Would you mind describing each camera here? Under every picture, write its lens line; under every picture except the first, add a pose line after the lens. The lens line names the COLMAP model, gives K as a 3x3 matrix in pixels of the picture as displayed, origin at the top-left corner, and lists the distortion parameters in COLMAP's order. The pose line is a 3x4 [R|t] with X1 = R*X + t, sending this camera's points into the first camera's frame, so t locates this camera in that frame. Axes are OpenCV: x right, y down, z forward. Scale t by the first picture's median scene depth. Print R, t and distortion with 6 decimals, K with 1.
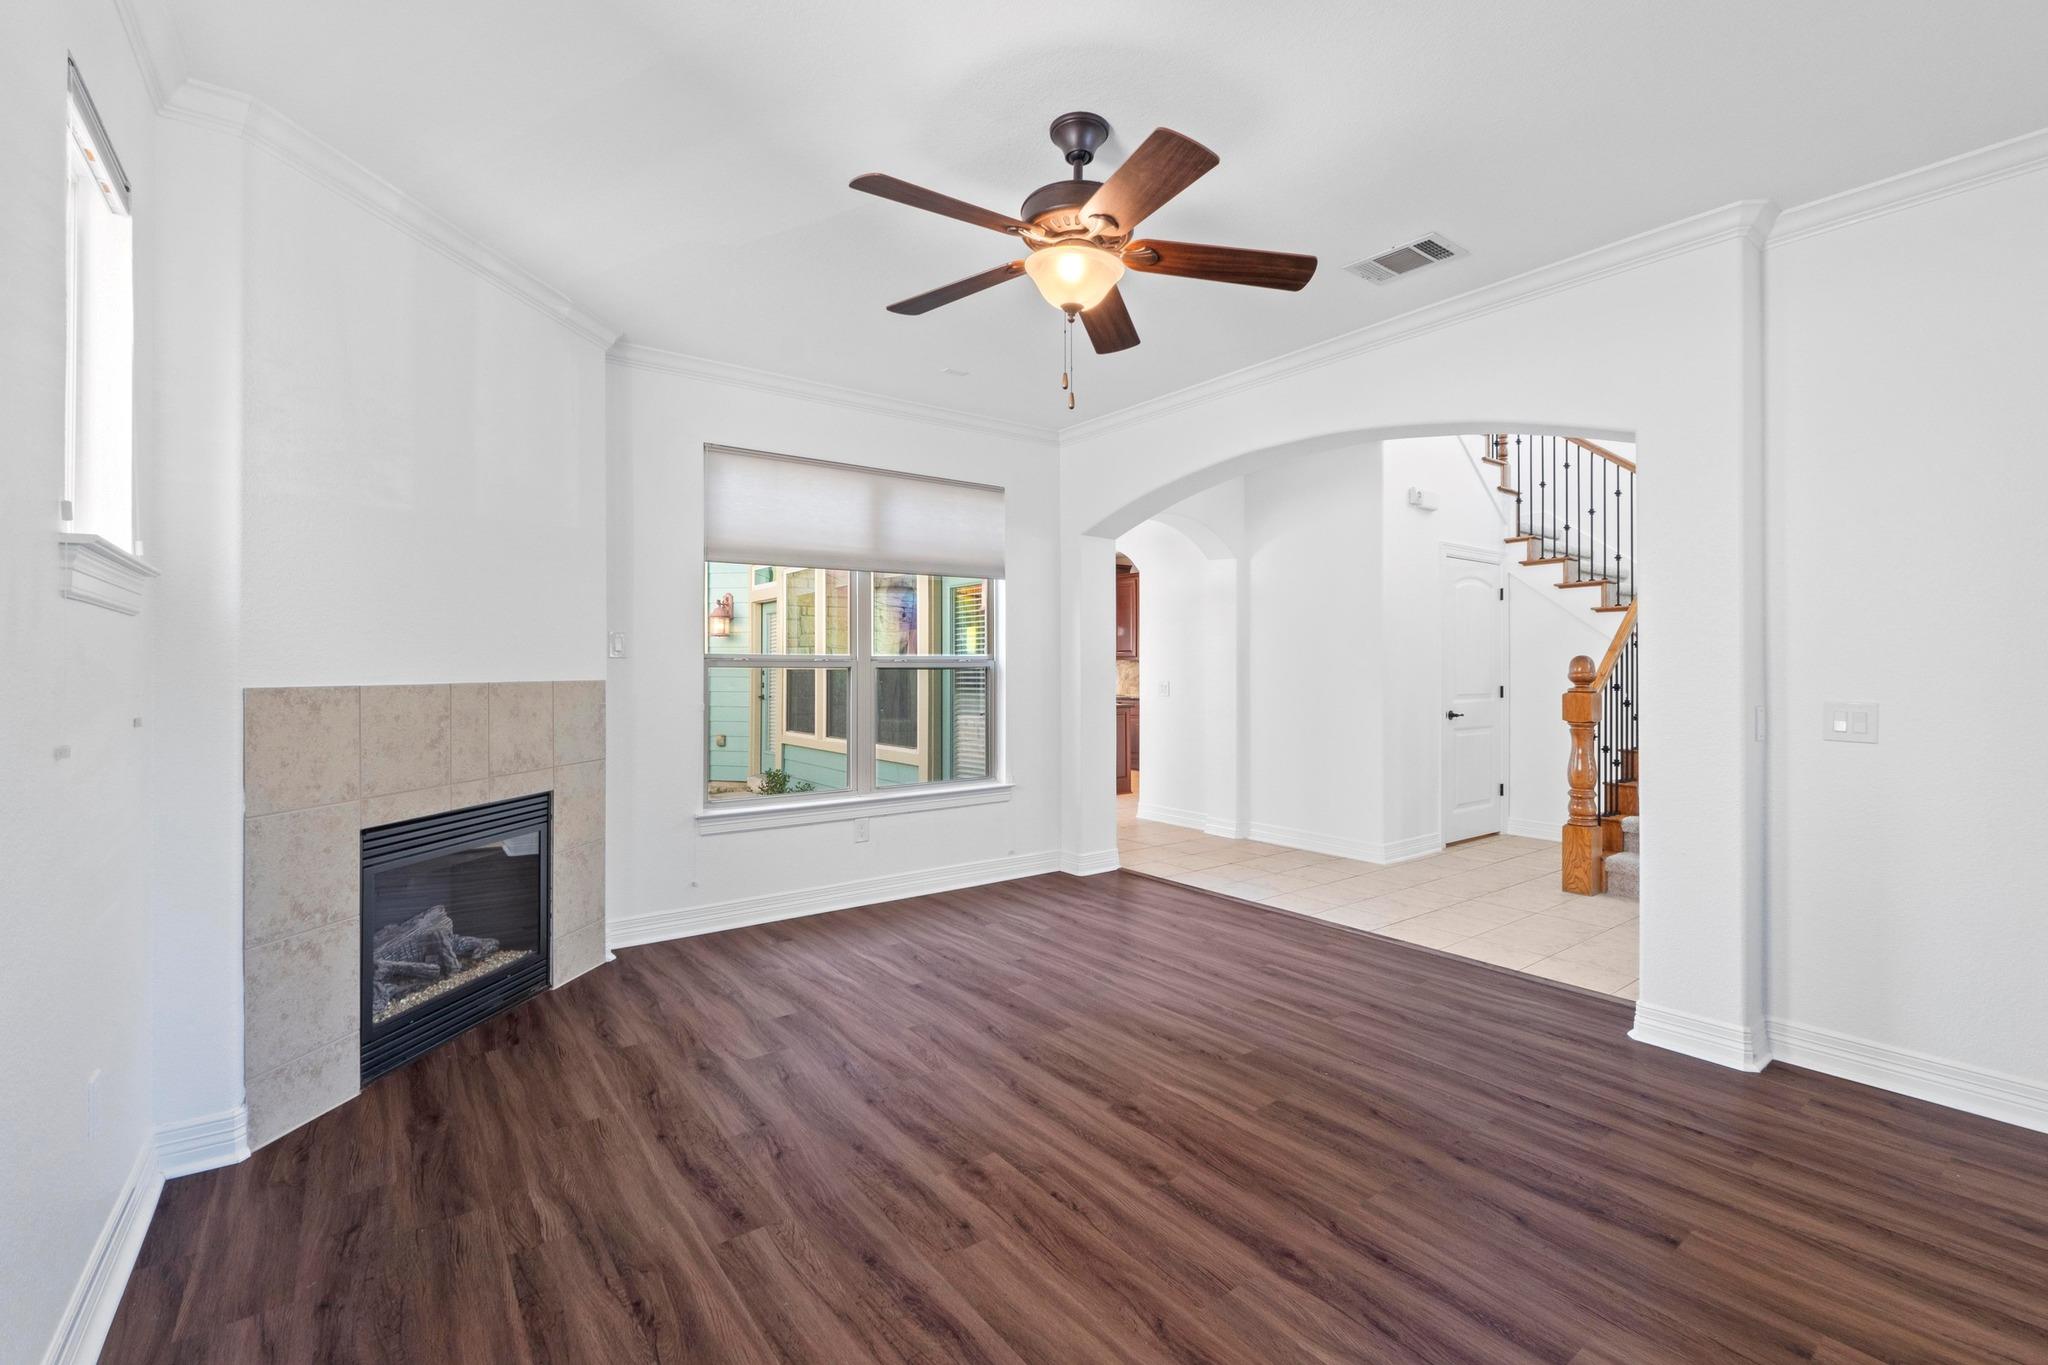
lens RADIAL K [[881.3, 0, 1033.2], [0, 881.3, 670.6], [0, 0, 1]] dist [-0.004256, 0.000151]
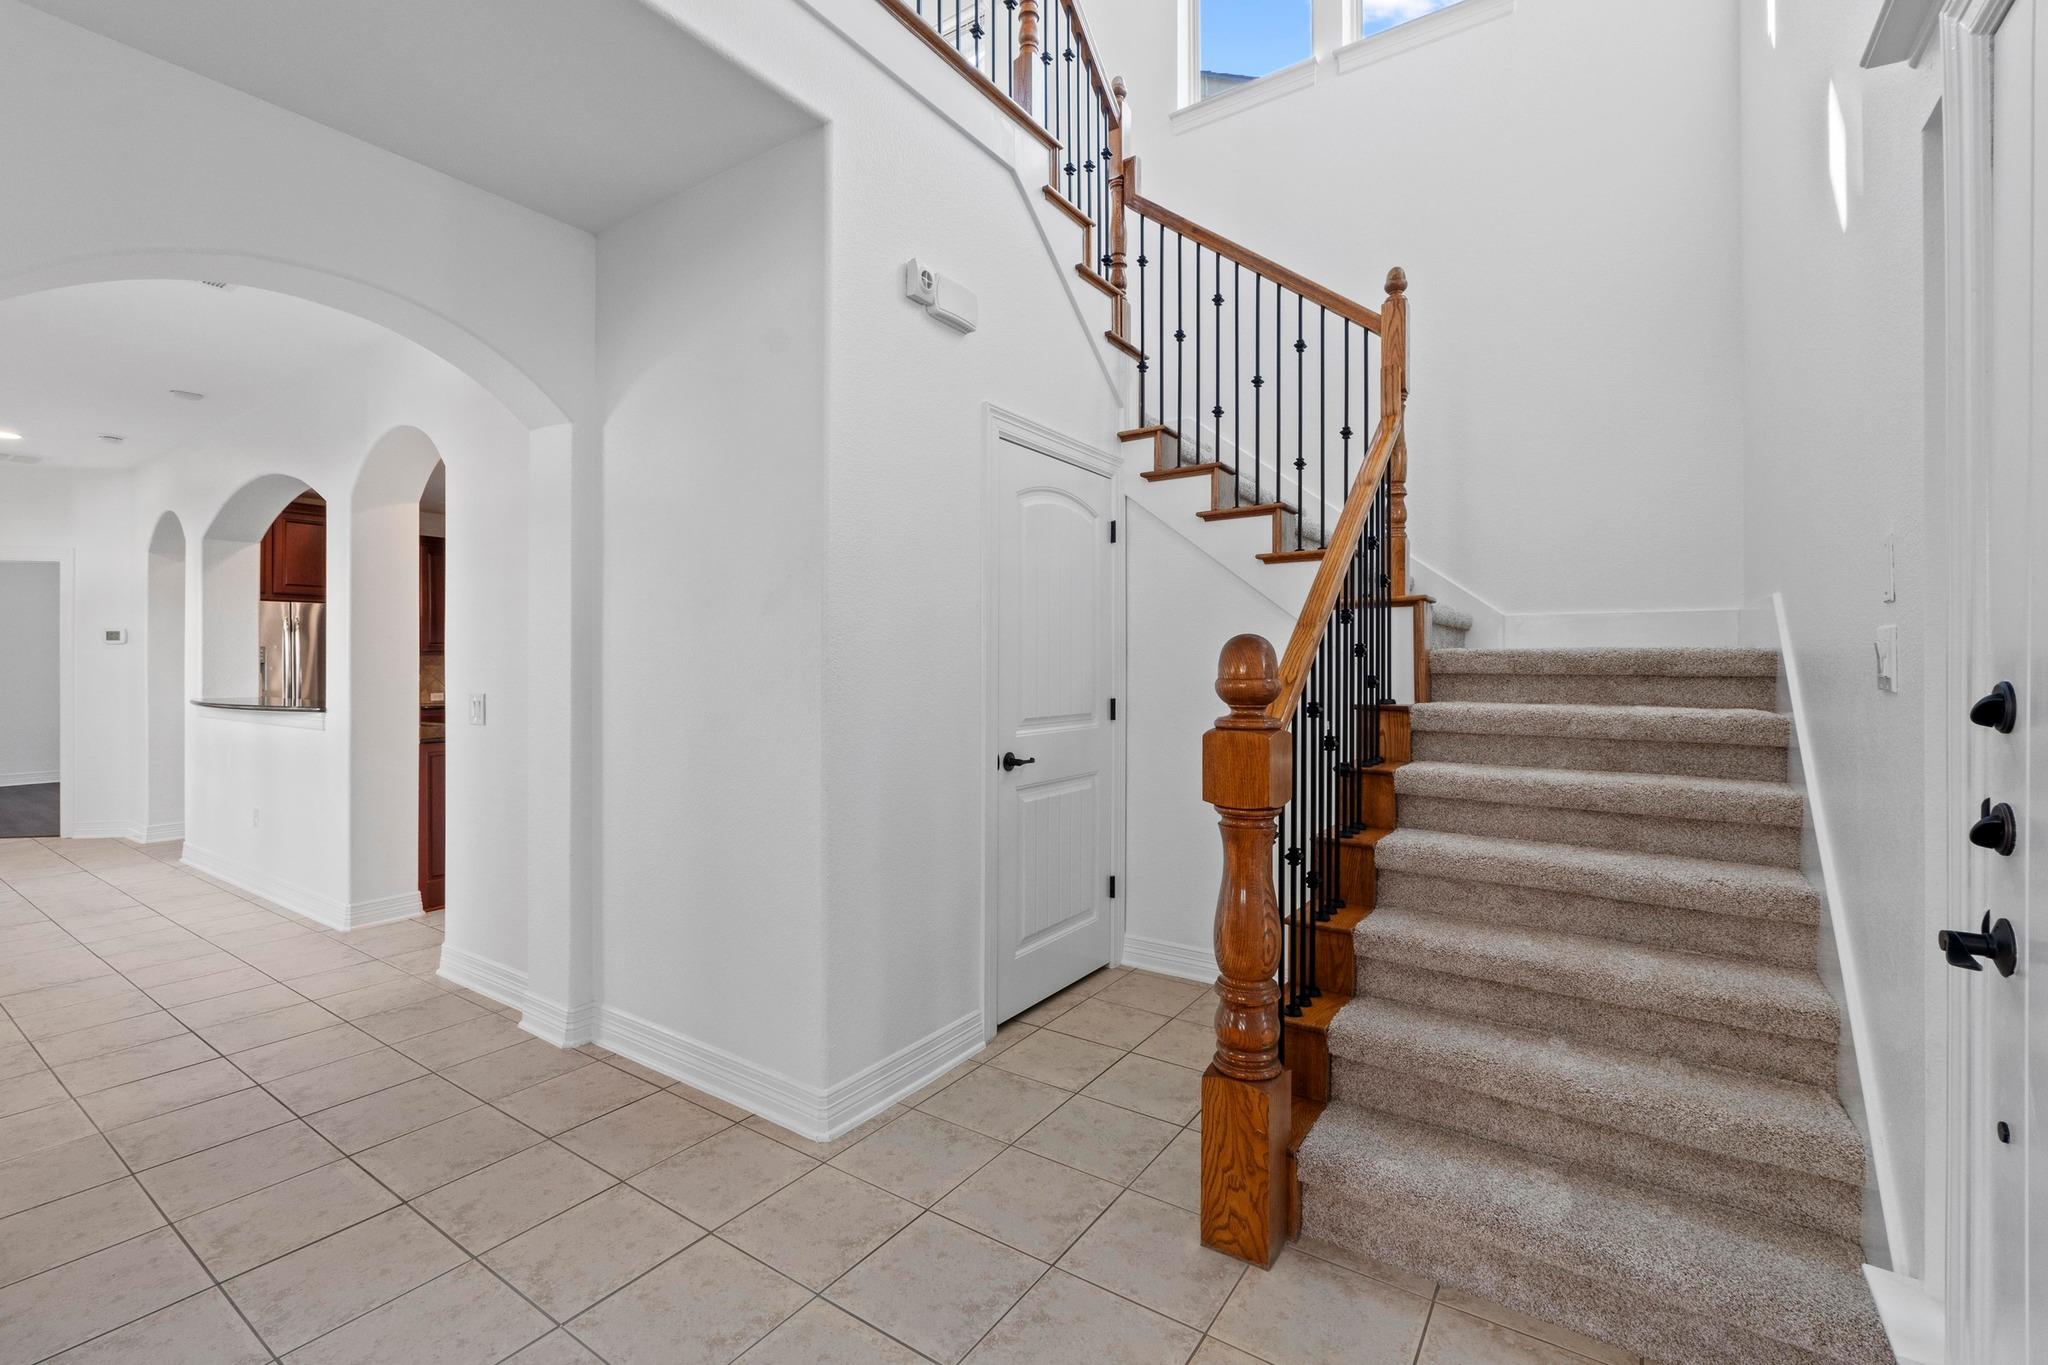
lens RADIAL K [[881.3, 0, 1025.8], [0, 881.3, 675.8], [0, 0, 1]] dist [-0.004256, 0.000151]
pose [[0.947214, -0.002091, 0.320595, 0.605758], [-0.000669, 0.999964, 0.008498, -0.002779], [-0.320601, -0.008264, 0.947178, 0.987939]]
